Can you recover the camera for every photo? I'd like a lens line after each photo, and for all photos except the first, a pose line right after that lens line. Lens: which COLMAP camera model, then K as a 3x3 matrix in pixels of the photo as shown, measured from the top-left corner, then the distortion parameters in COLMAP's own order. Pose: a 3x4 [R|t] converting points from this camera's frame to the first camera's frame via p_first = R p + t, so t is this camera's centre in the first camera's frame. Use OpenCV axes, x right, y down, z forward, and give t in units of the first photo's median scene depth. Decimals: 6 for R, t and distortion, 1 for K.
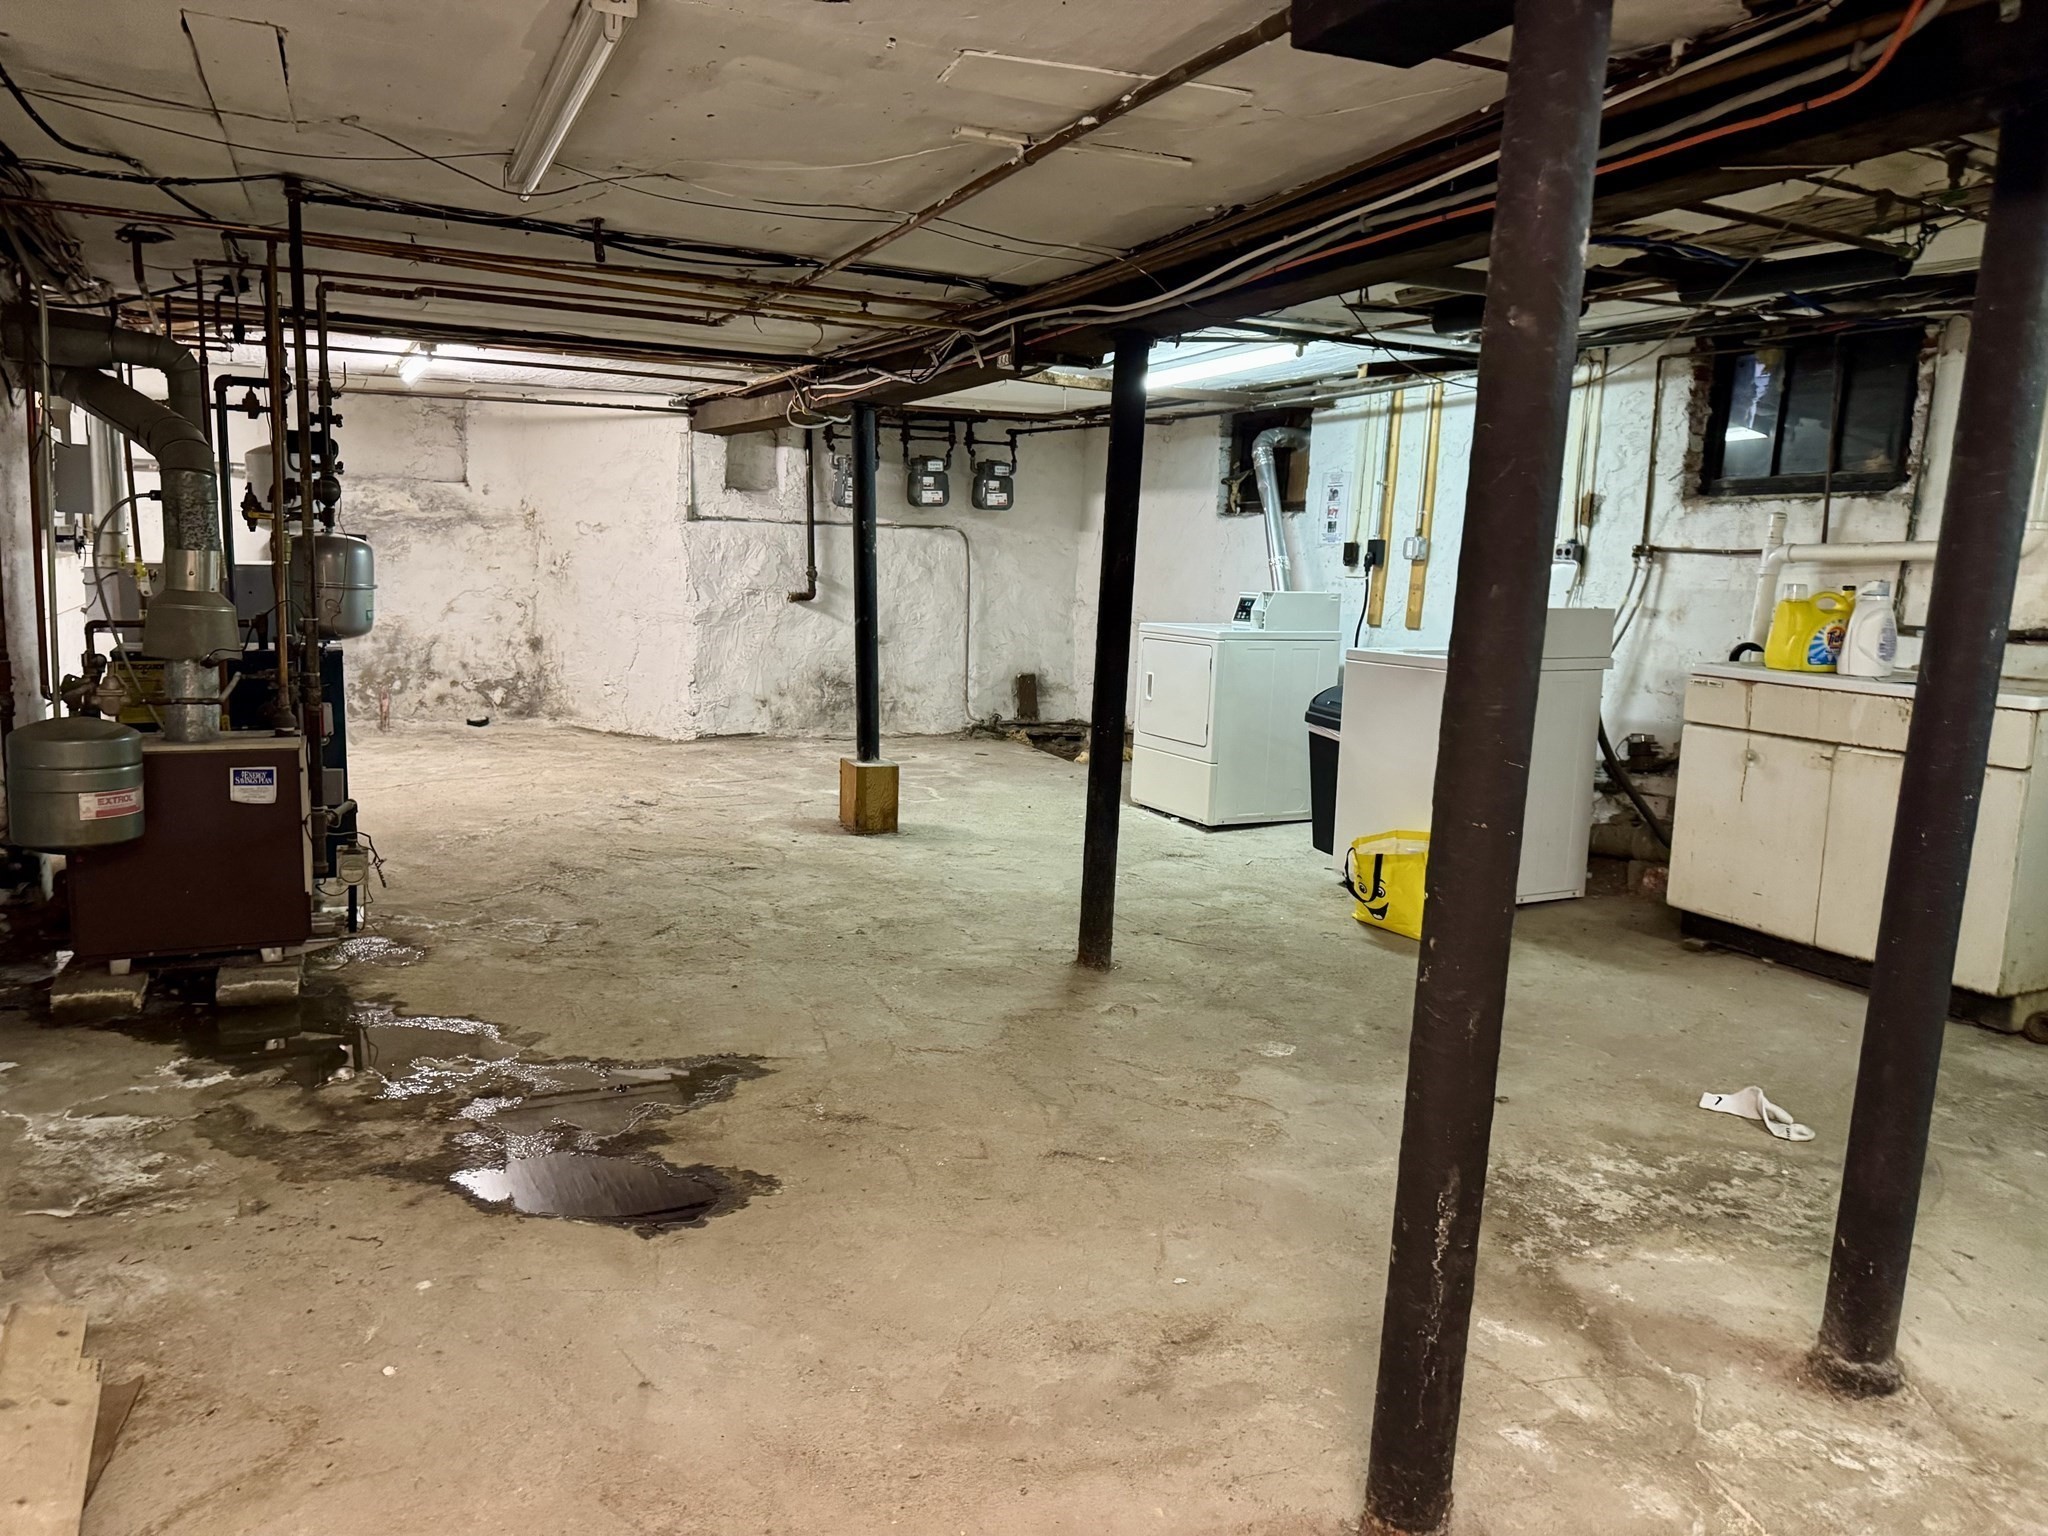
lens RADIAL K [[1454.2, 0, 1019.3], [0, 1454.2, 761.9], [0, 0, 1]] dist [0.051244, -0.064493]
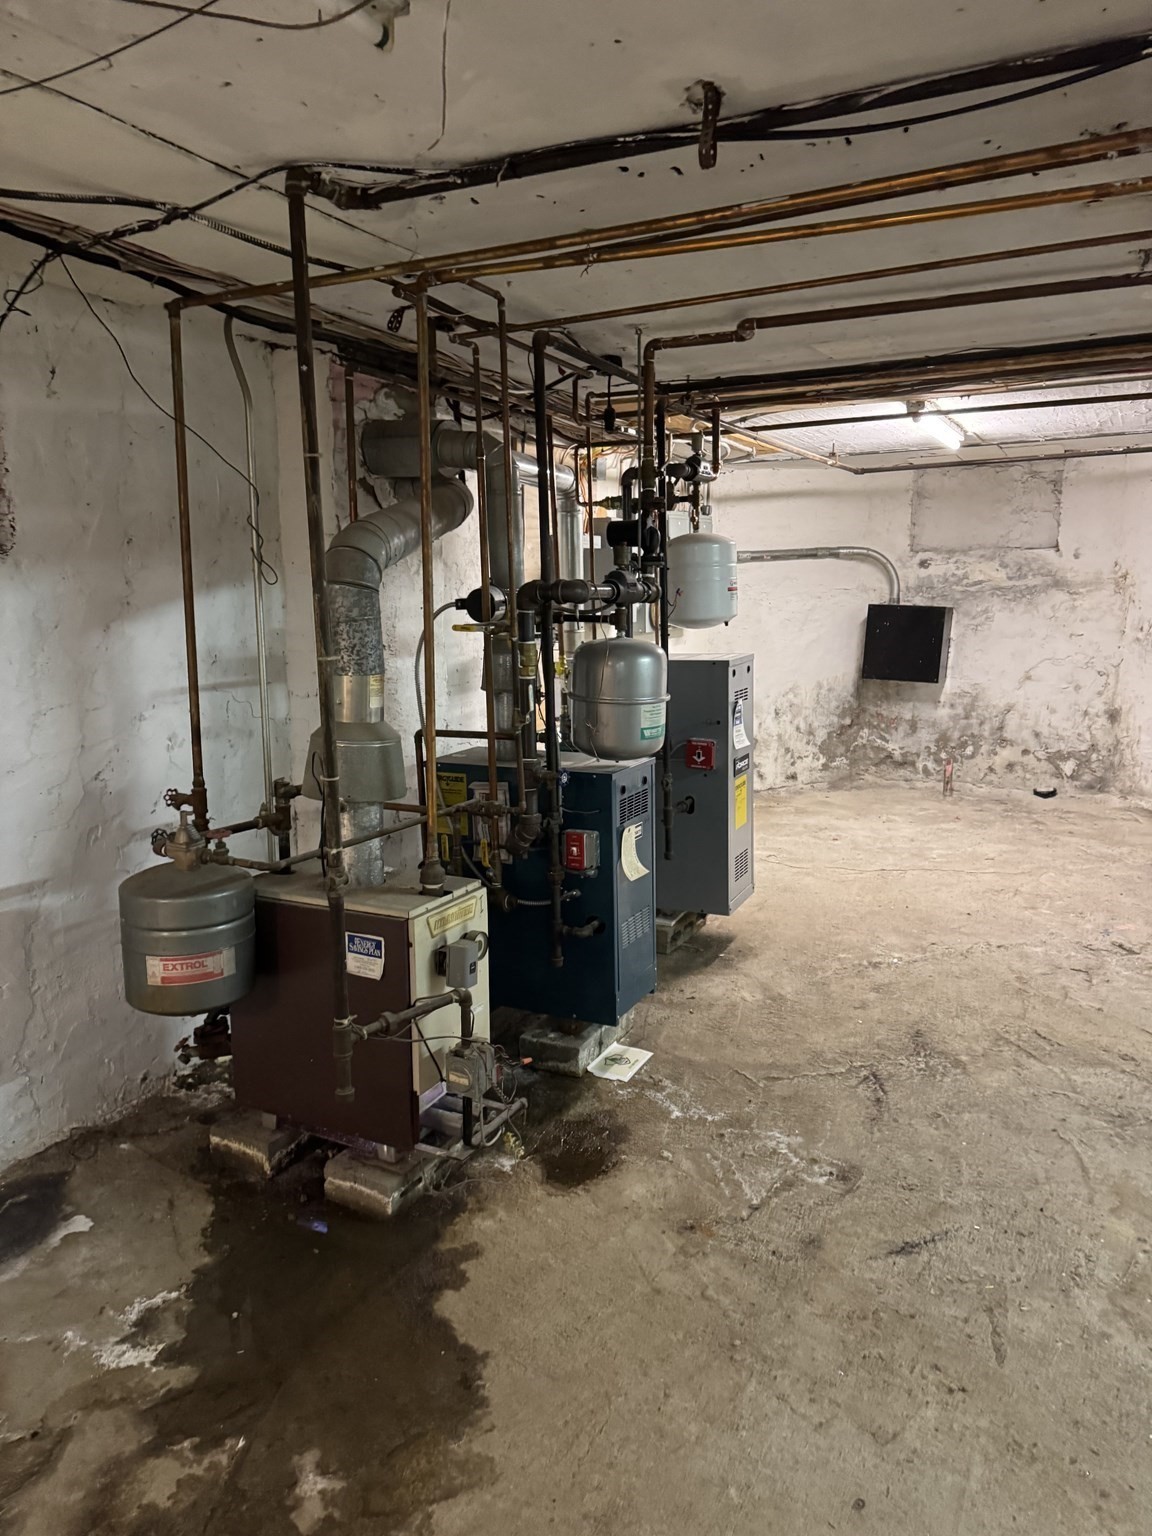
lens RADIAL K [[1090.7, 0, 575.9], [0, 1090.7, 779.0], [0, 0, 1]] dist [0.051244, -0.064493]
pose [[0.613473, 0.097156, -0.783717, 0.013501], [-0.080585, 0.994925, 0.060259, -0.056497], [0.785594, 0.026189, 0.618188, 0.303620]]
